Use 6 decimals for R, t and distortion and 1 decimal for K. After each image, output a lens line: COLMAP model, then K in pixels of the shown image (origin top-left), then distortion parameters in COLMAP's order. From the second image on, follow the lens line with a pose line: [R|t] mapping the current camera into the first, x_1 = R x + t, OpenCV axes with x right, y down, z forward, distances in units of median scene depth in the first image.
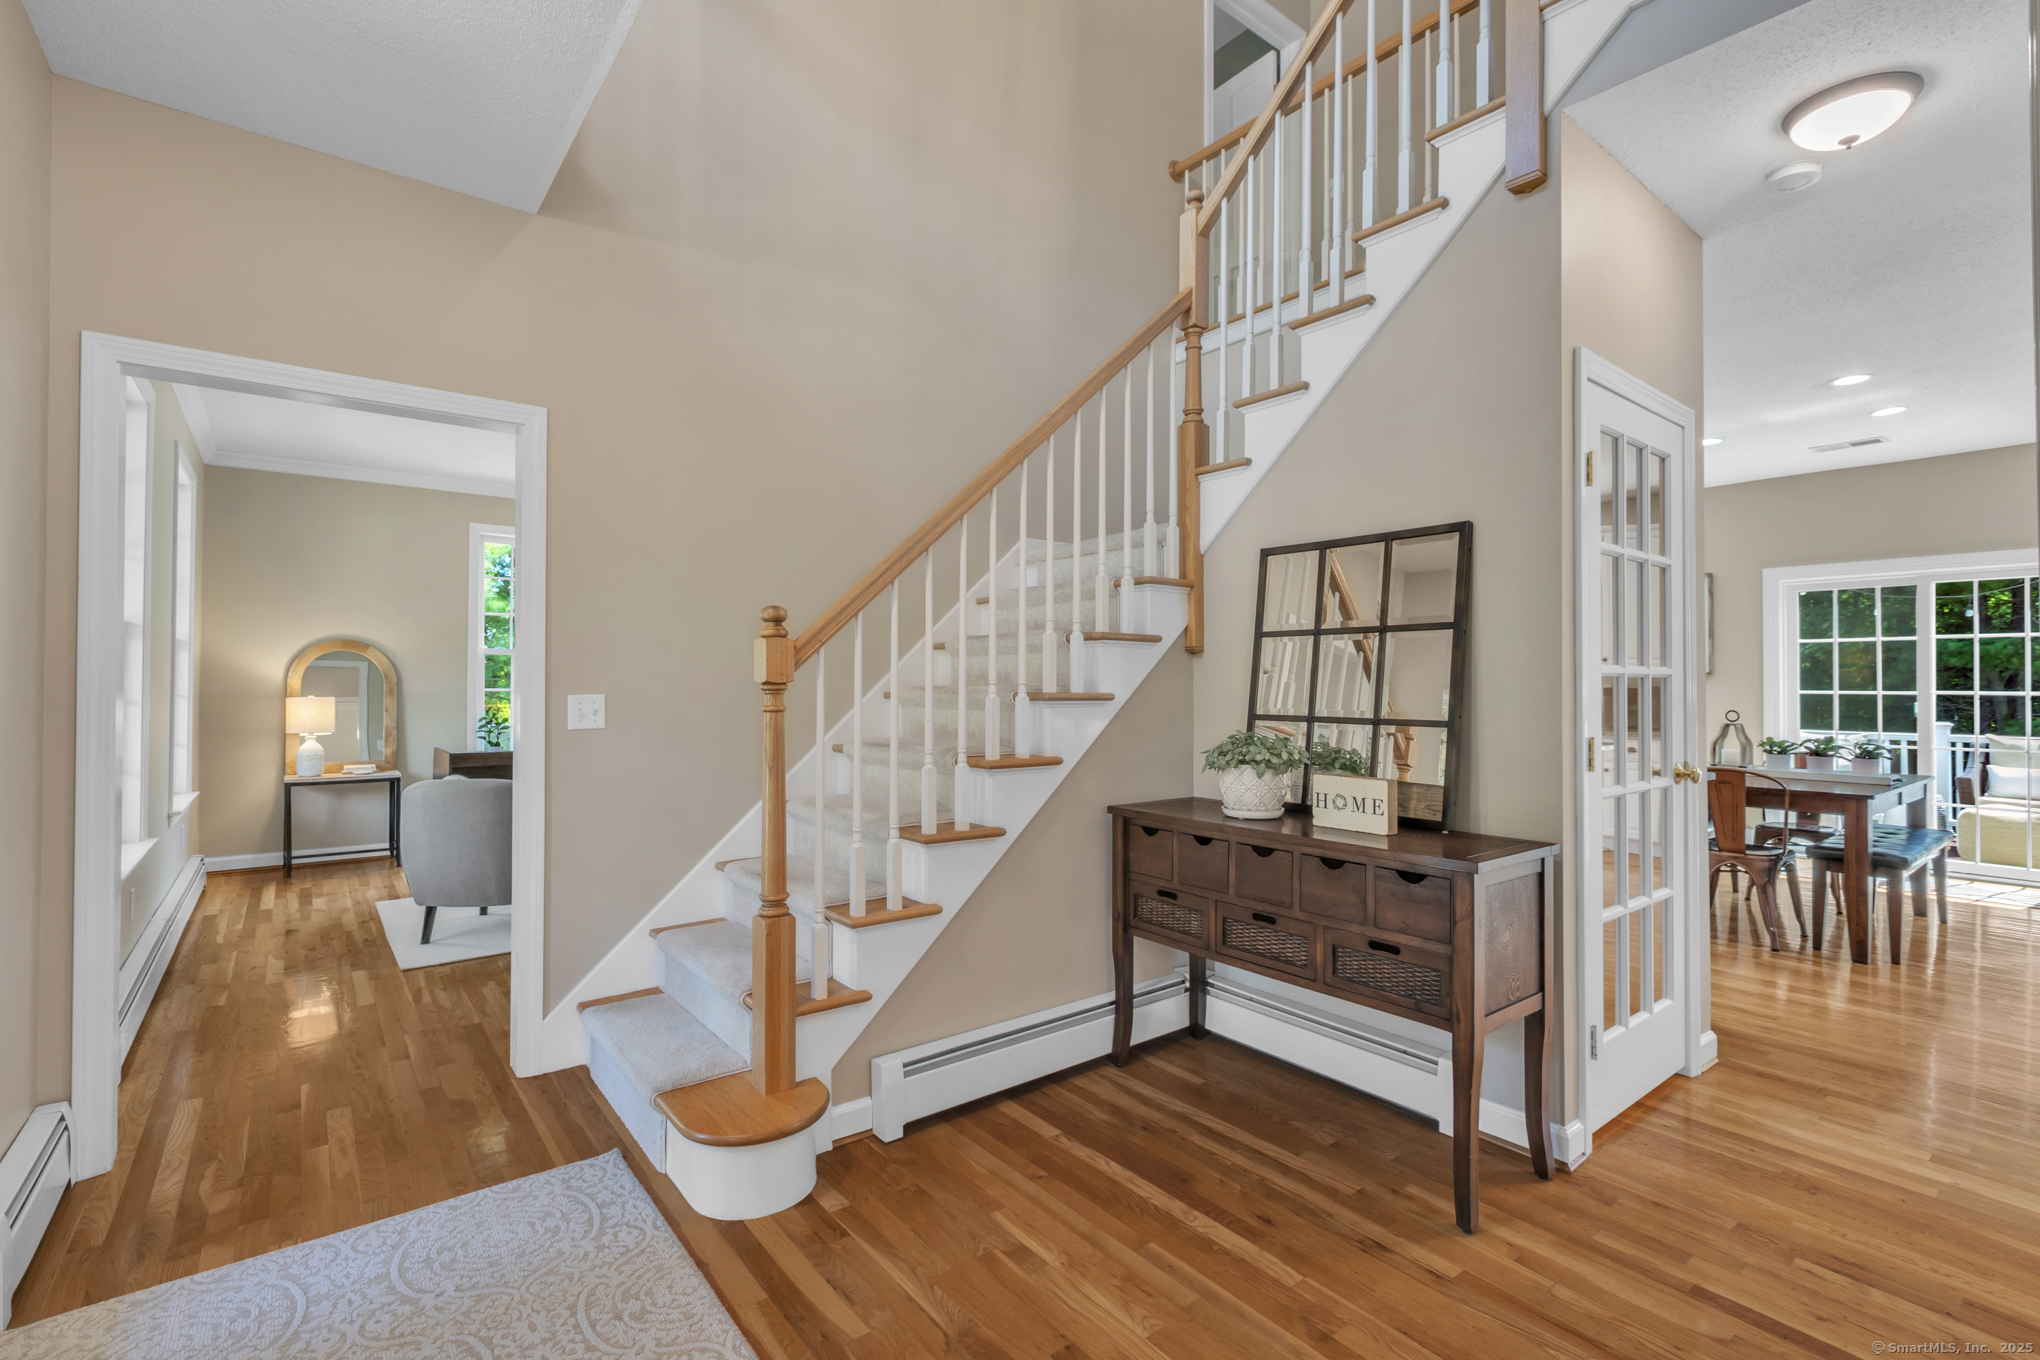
lens RADIAL K [[915.9, 0, 1016.4], [0, 915.9, 678.8], [0, 0, 1]] dist [-0.000100, -0.002095]
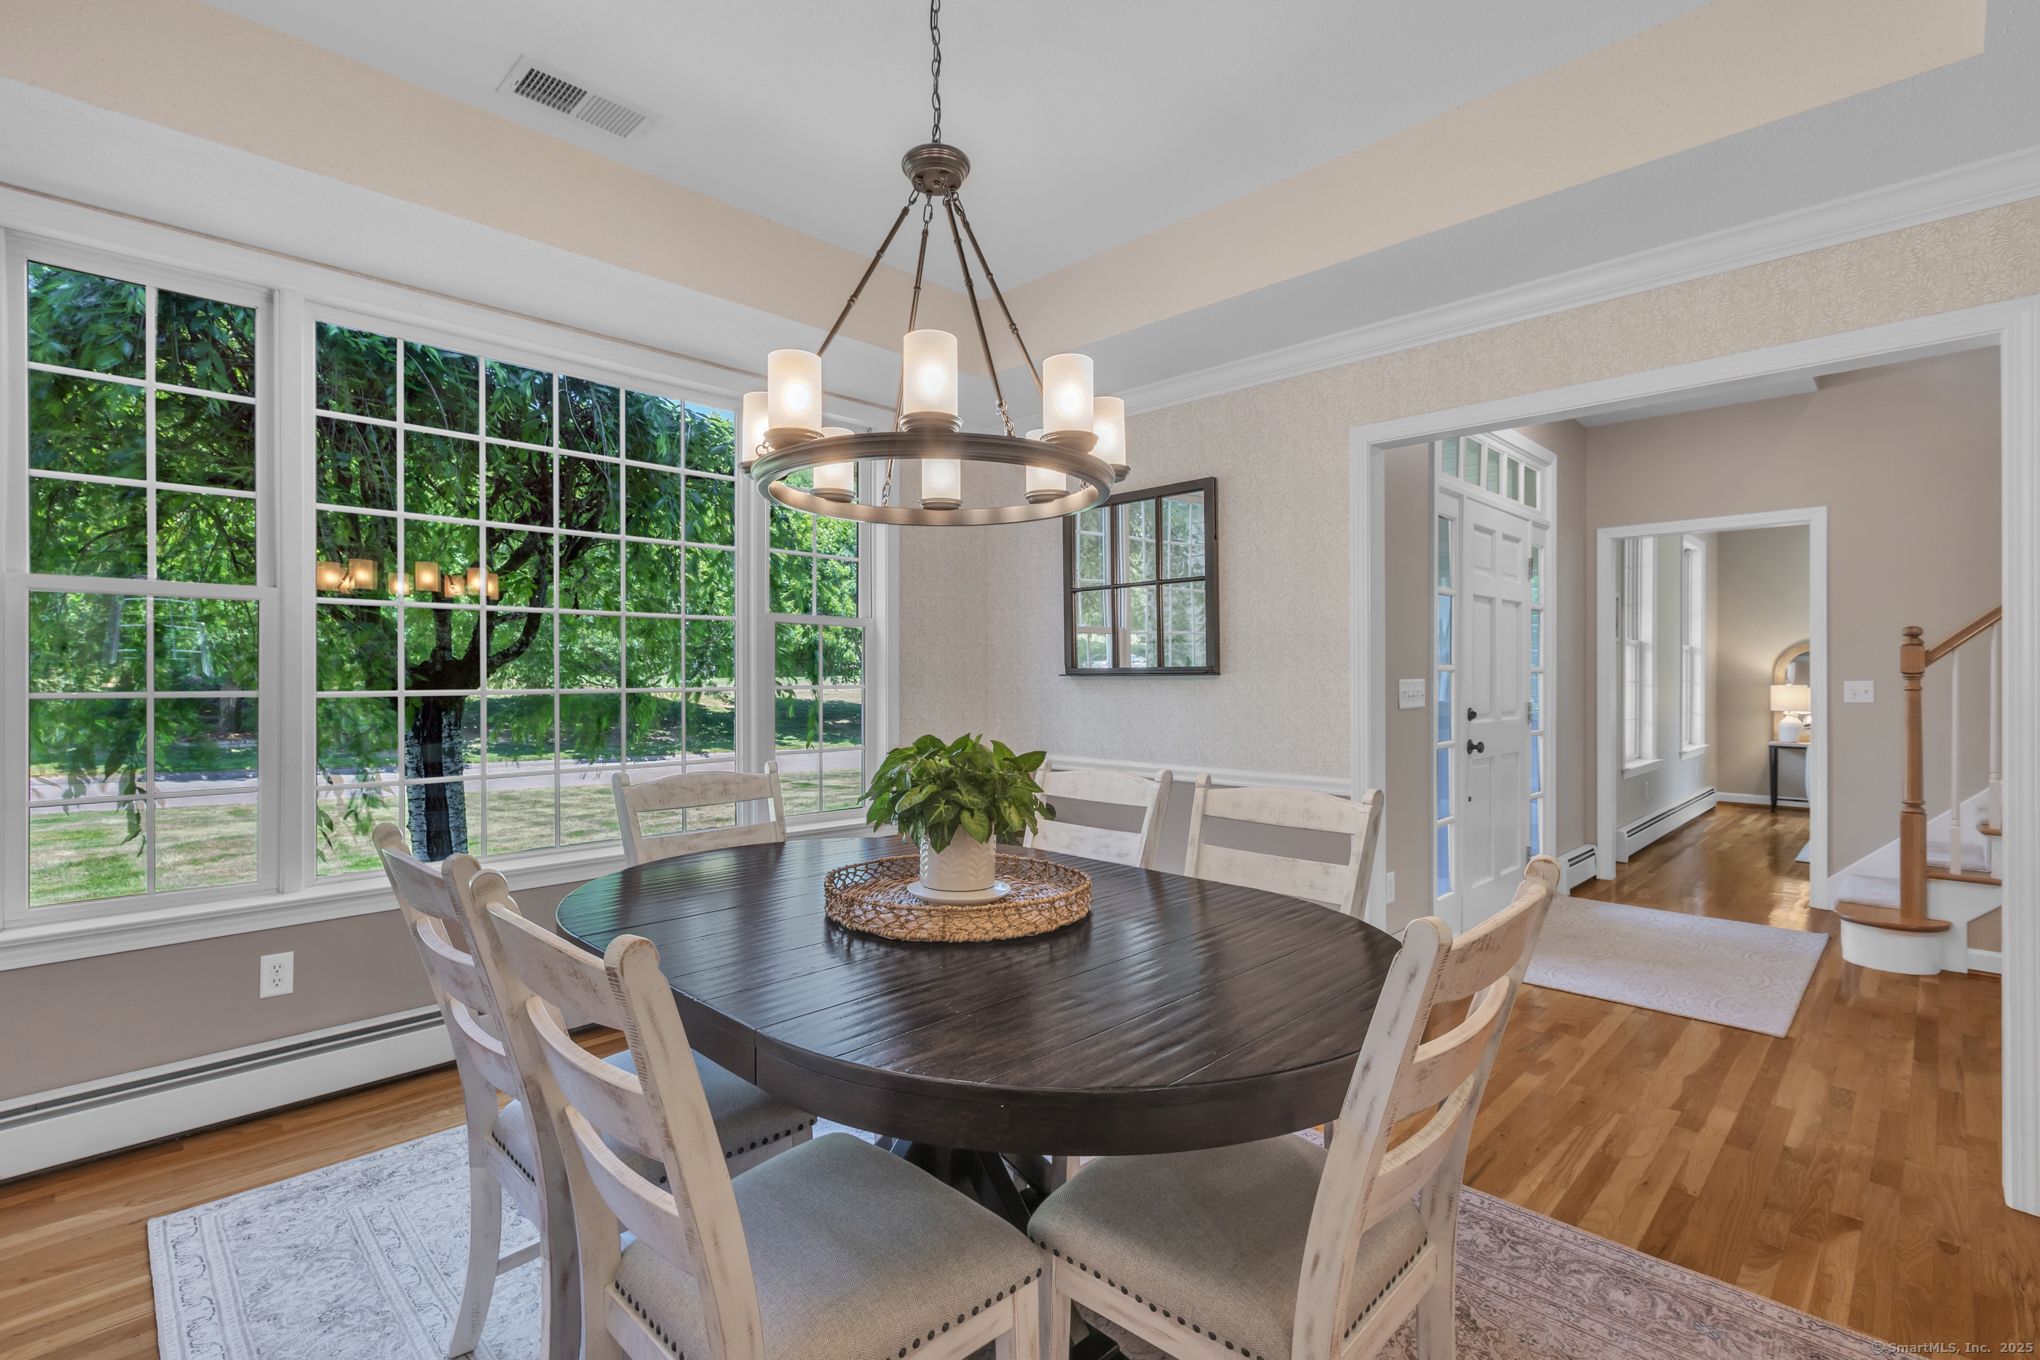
lens RADIAL K [[915.9, 0, 1017.3], [0, 915.9, 675.6], [0, 0, 1]] dist [-0.000100, -0.002095]
pose [[0.116870, 0.001323, -0.993146, 0.460546], [0.003657, 0.999992, 0.001762, 0.000113], [0.993140, -0.003838, 0.116864, -0.310962]]
